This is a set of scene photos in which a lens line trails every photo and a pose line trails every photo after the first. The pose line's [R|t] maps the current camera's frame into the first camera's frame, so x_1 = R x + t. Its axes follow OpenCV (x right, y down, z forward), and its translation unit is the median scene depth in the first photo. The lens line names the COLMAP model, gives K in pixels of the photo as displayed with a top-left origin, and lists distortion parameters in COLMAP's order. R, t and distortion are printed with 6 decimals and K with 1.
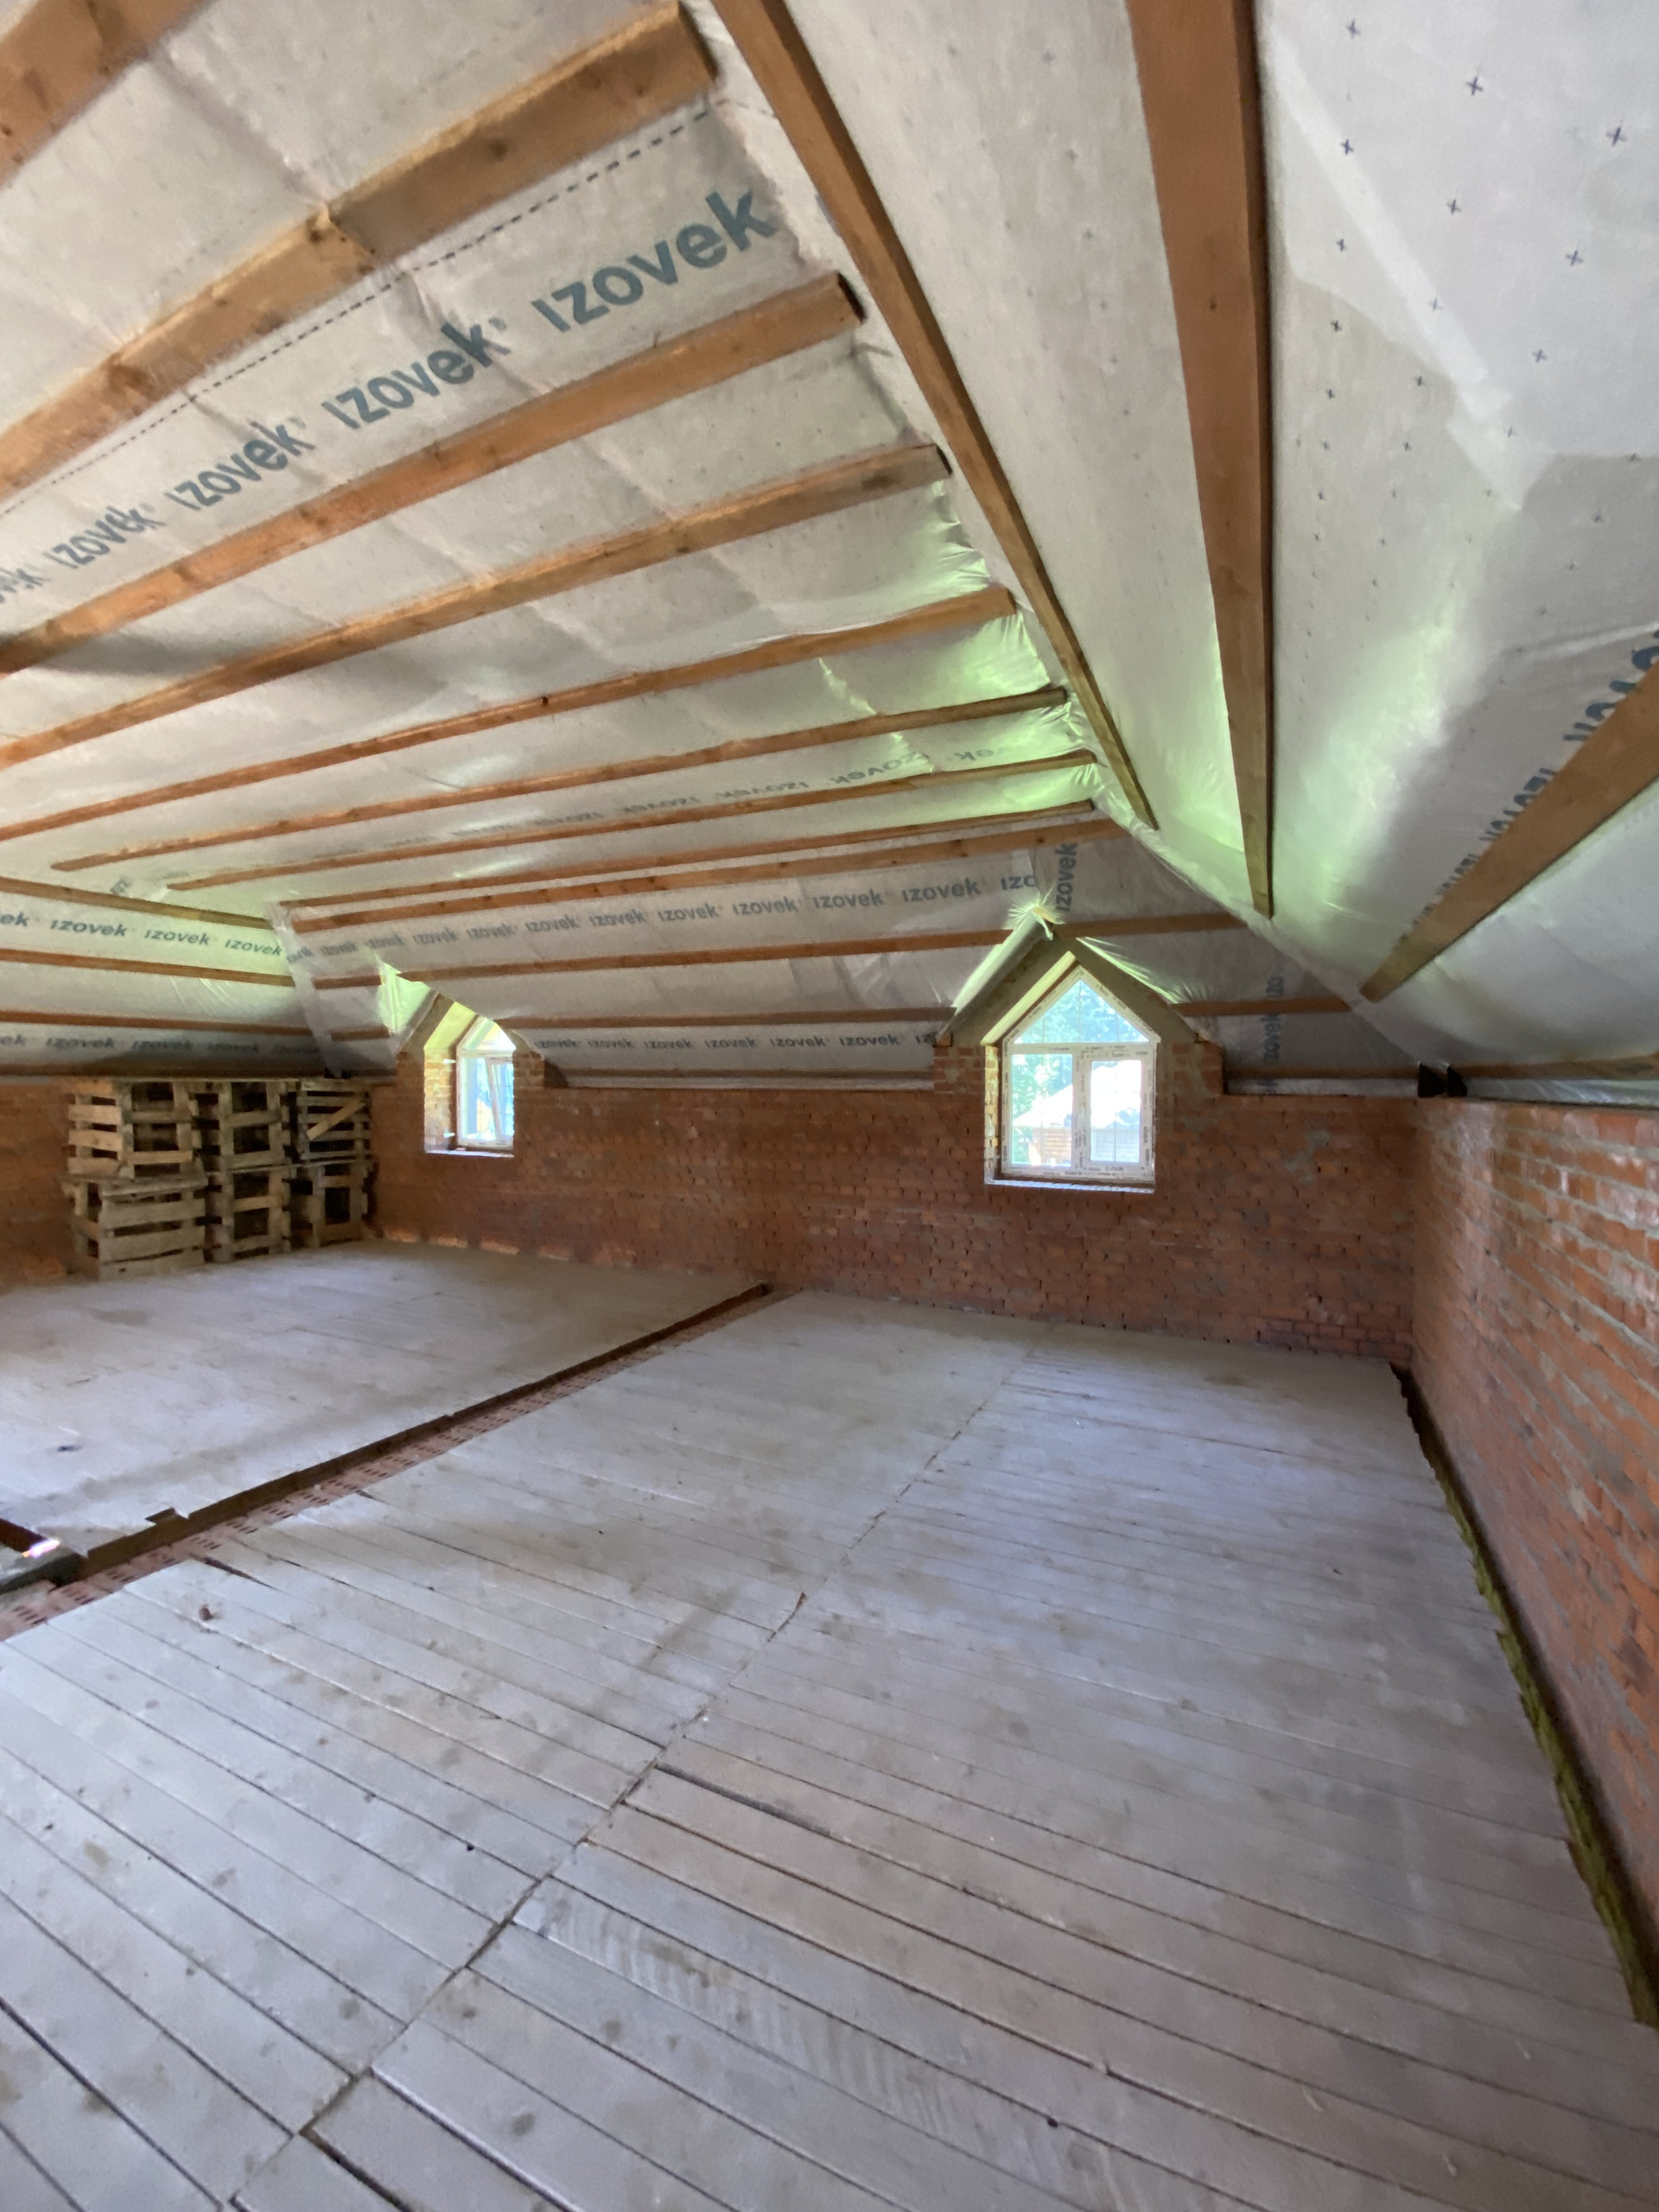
lens RADIAL K [[899.8, 0, 840.4], [0, 899.8, 1096.8], [0, 0, 1]] dist [0.002684, -0.007620]
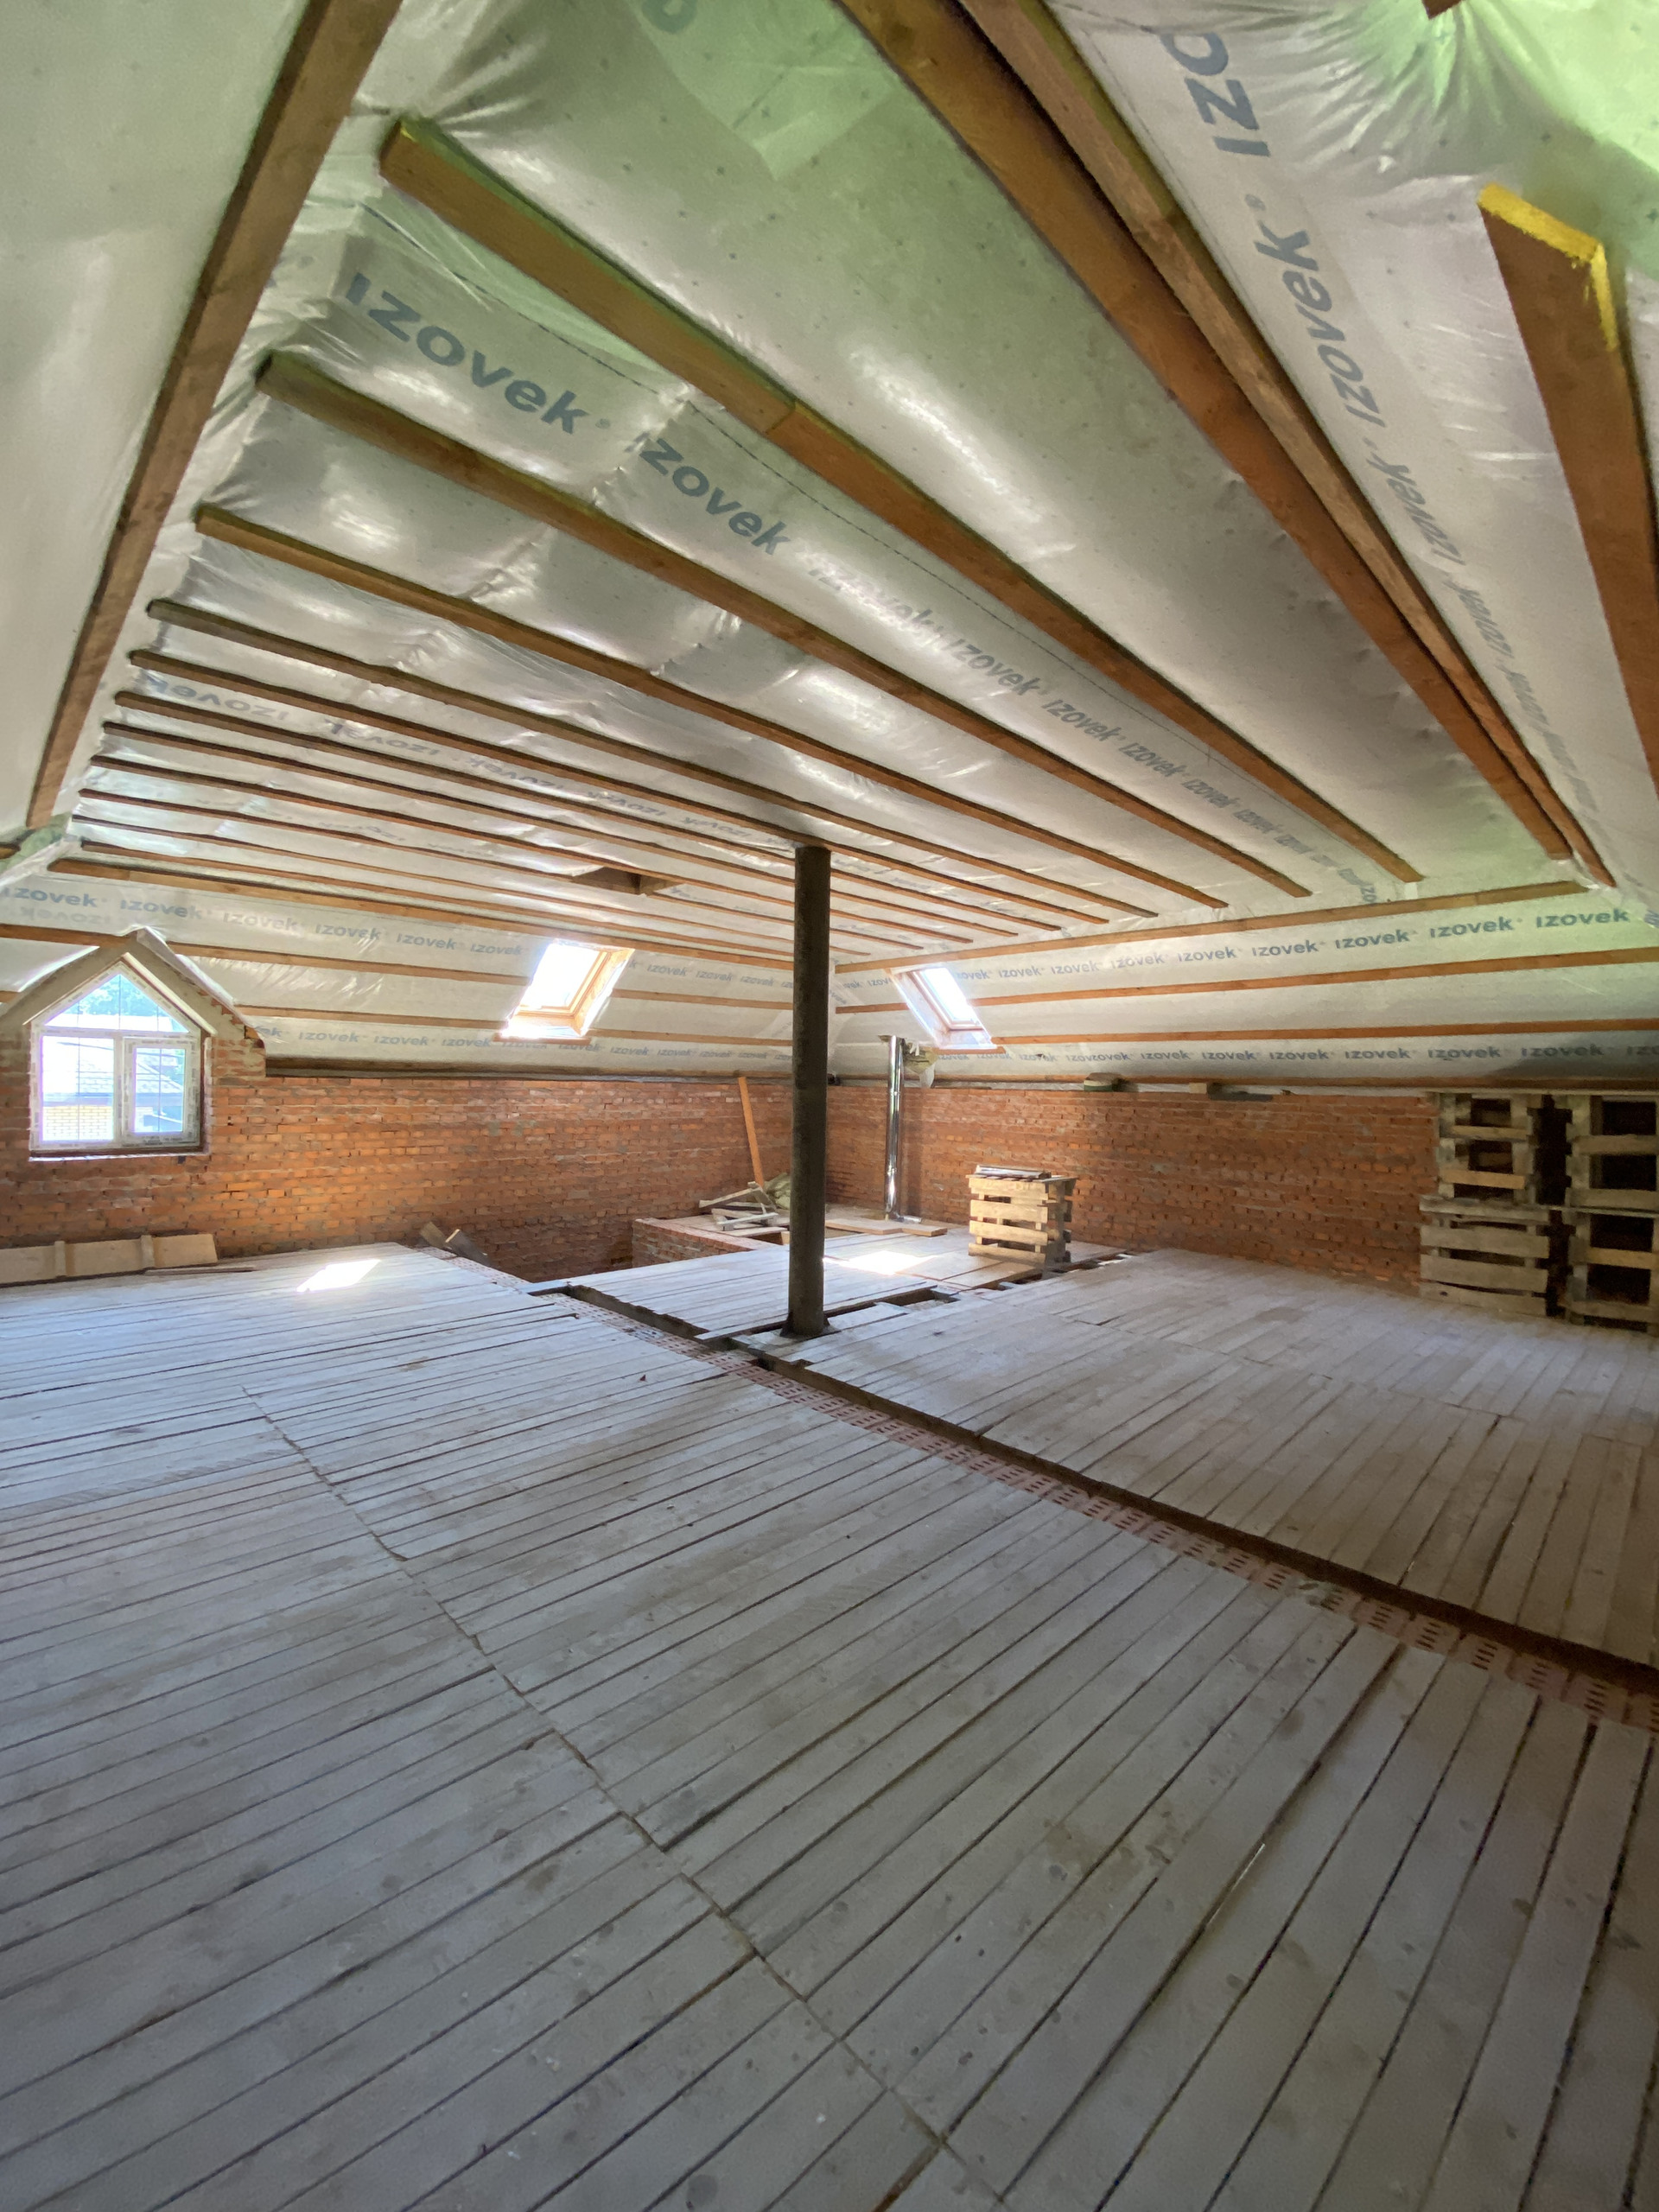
lens RADIAL K [[899.8, 0, 835.9], [0, 899.8, 1120.4], [0, 0, 1]] dist [0.002684, -0.007620]
pose [[-0.327869, 0.024151, -0.944415, 0.282055], [-0.036666, 0.998595, 0.038266, -0.000554], [0.944012, 0.047174, -0.326522, 0.662938]]
